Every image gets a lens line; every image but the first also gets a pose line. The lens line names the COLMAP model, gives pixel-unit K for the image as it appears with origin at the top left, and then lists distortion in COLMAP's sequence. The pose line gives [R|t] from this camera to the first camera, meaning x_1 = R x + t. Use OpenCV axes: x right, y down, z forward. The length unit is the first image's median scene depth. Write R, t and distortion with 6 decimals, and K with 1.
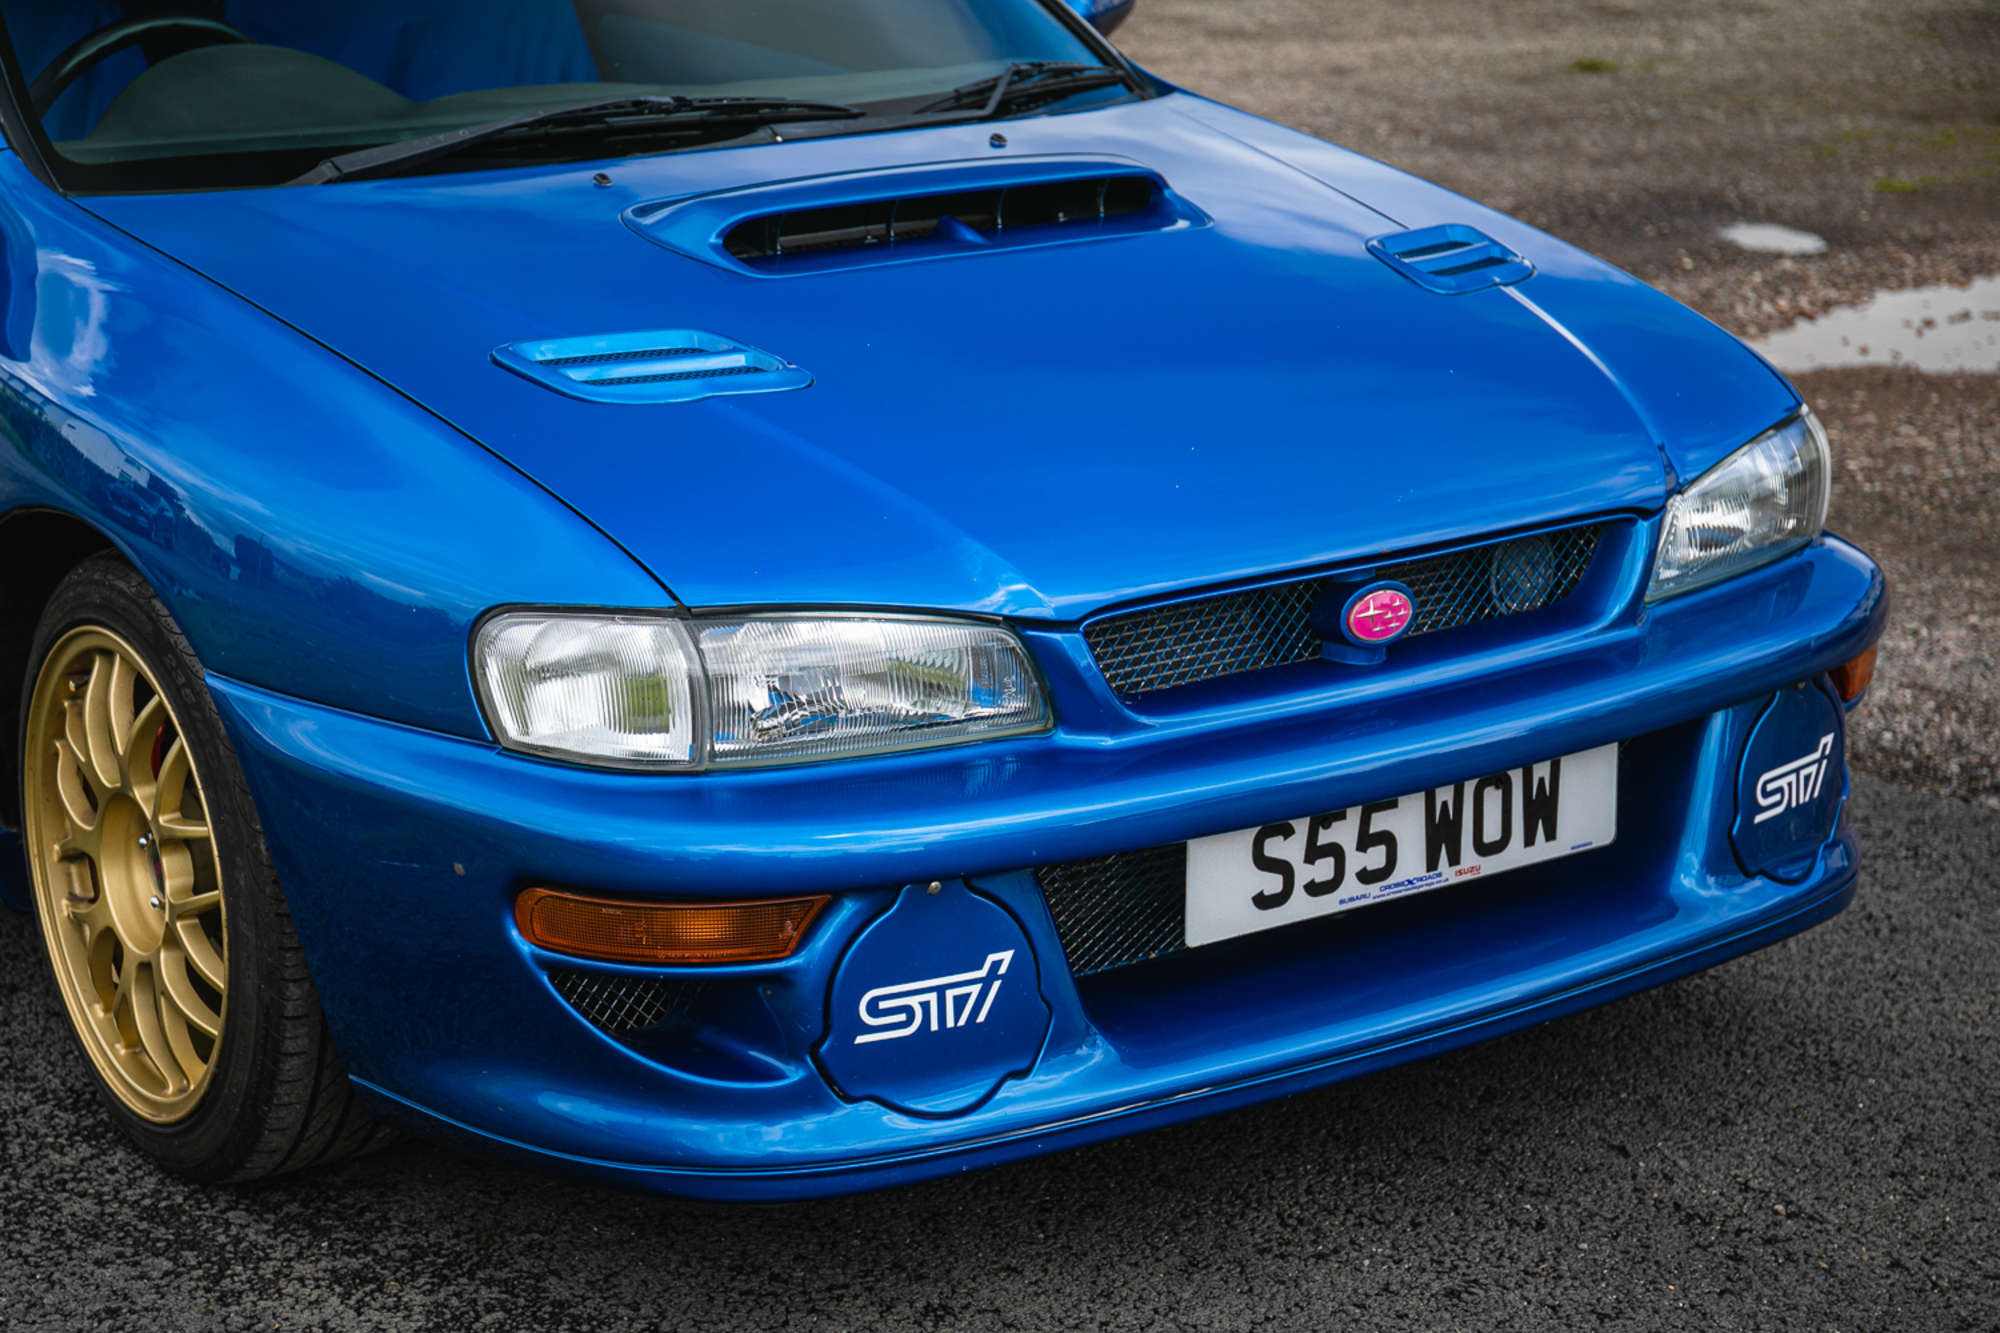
lens RADIAL K [[4087.8, 0, 956.4], [0, 4087.8, 642.0], [0, 0, 1]] dist [0.087465, 0.000000]
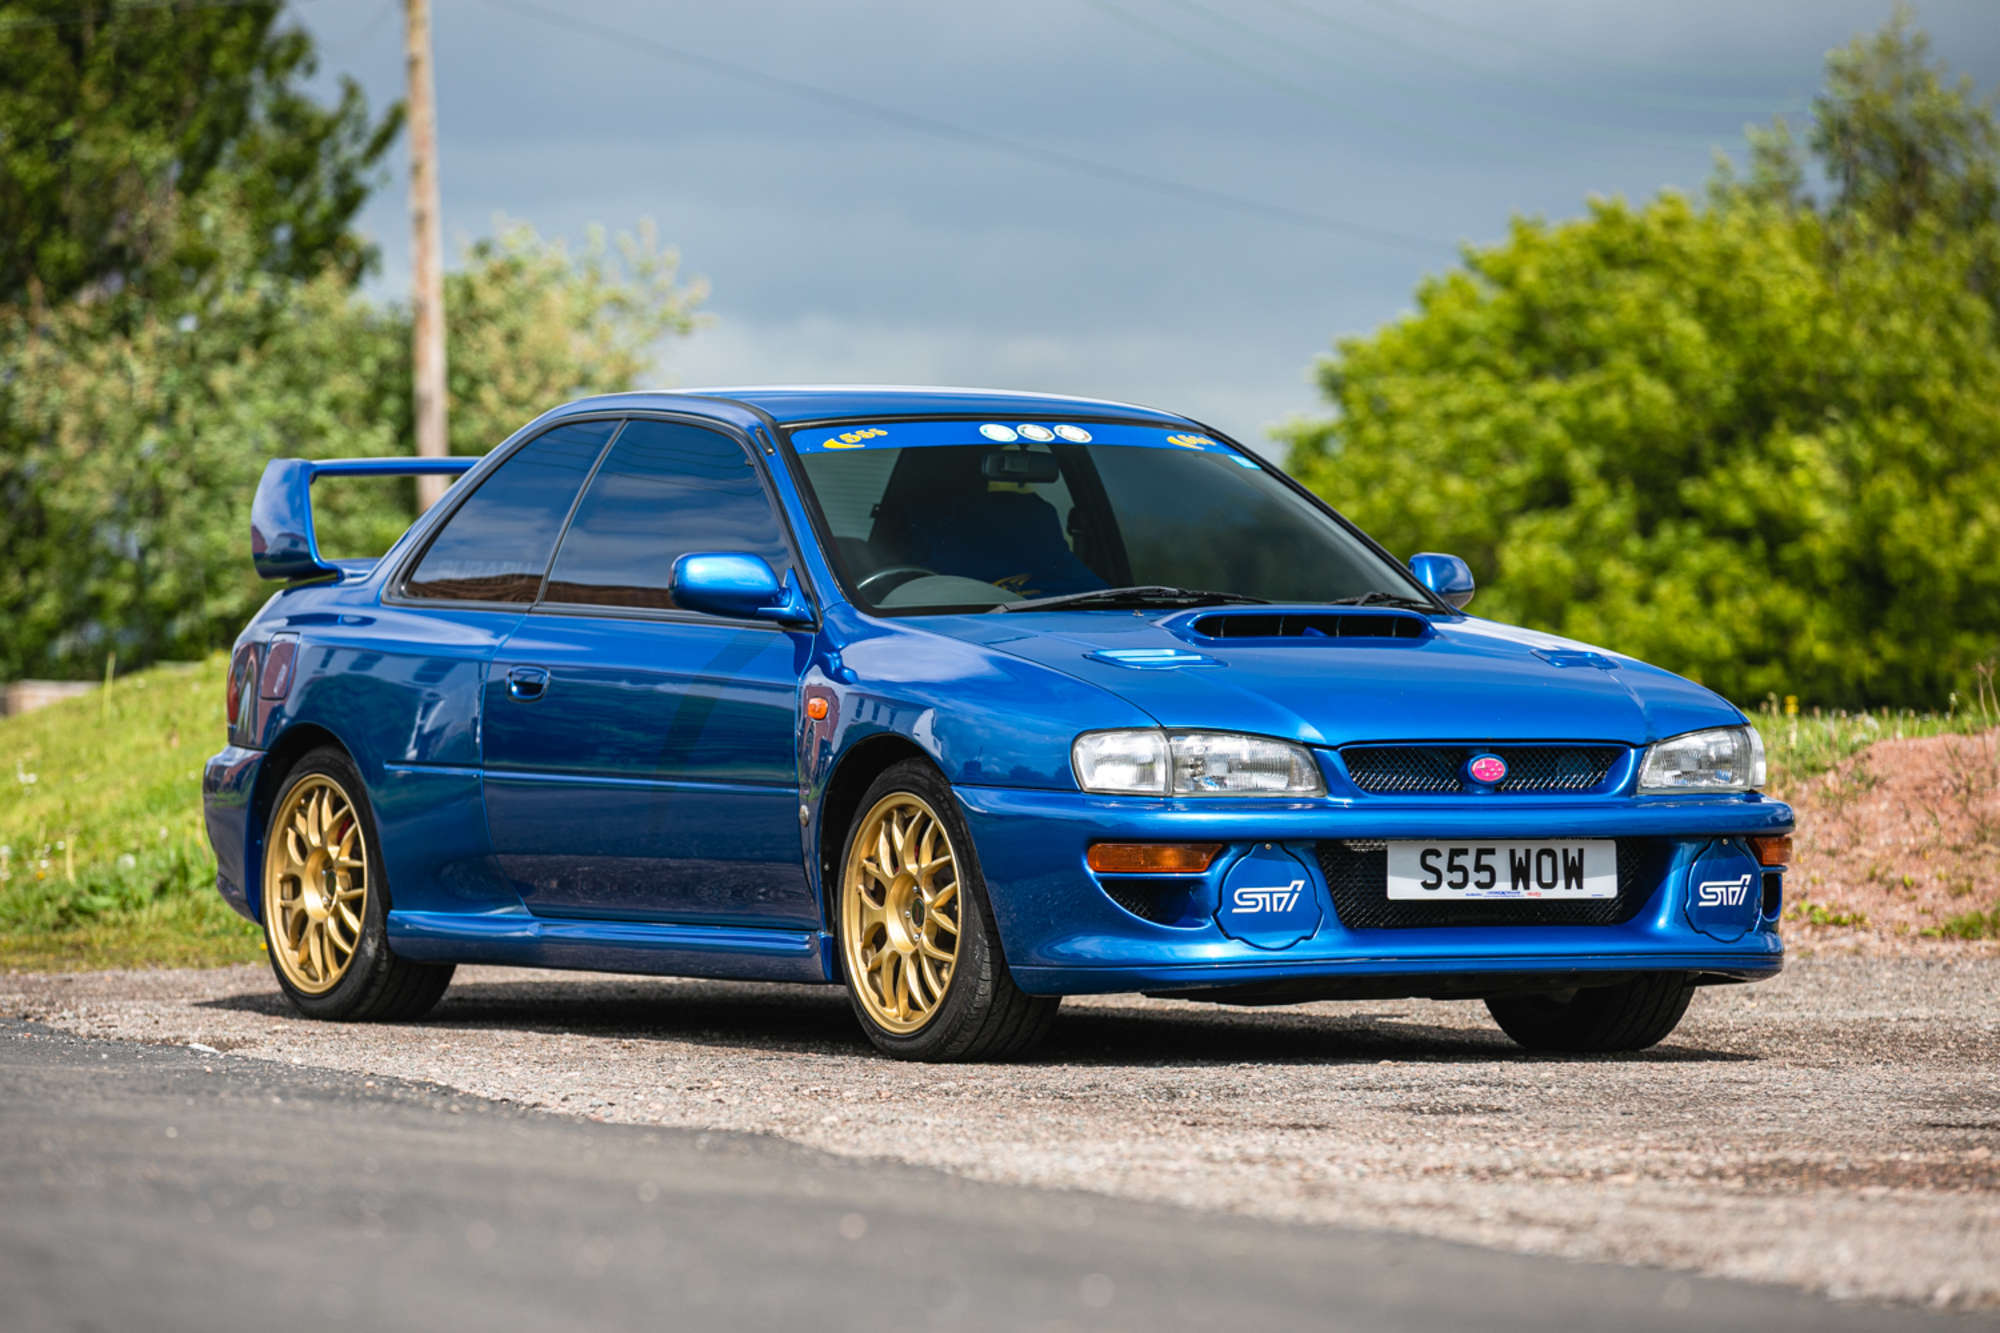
lens RADIAL K [[9685.5, 0, 999.4], [0, 9685.5, 665.5], [0, 0, 1]] dist [-1.359007, 0.000000]
pose [[0.993199, -0.009391, -0.116052, 0.428154], [-0.020416, 0.967253, -0.252992, 1.203657], [0.114627, 0.253641, 0.960483, -3.834181]]
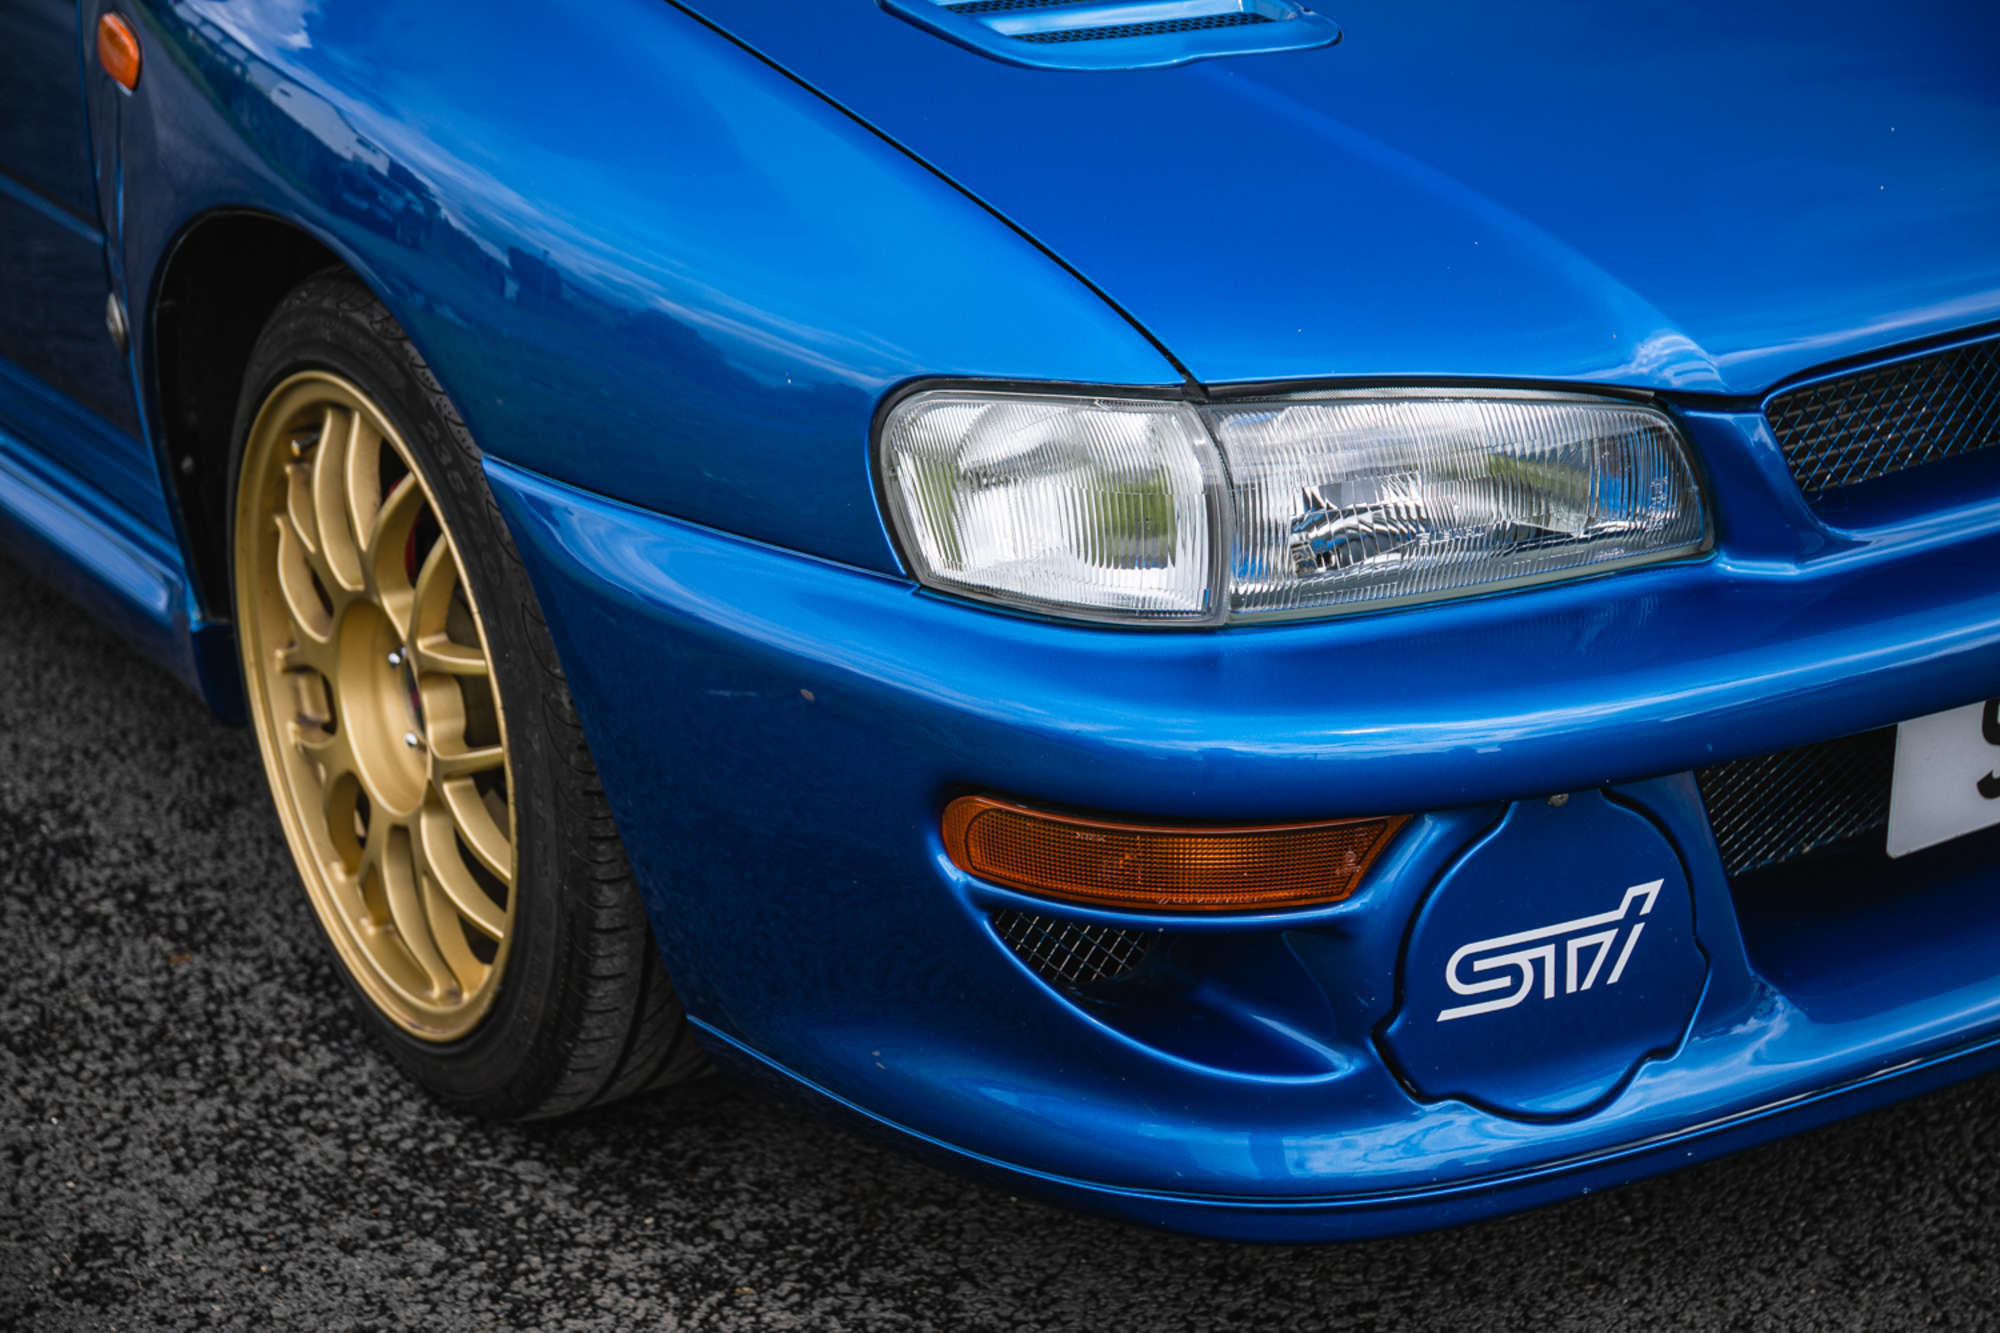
lens RADIAL K [[4087.8, 0, 1012.7], [0, 4087.8, 667.7], [0, 0, 1]] dist [0.087465, 0.000000]
pose [[0.999216, 0.004736, -0.039312, -0.061811], [-0.000747, 0.994897, 0.100889, -0.026402], [0.039589, -0.100781, 0.994121, 0.289074]]
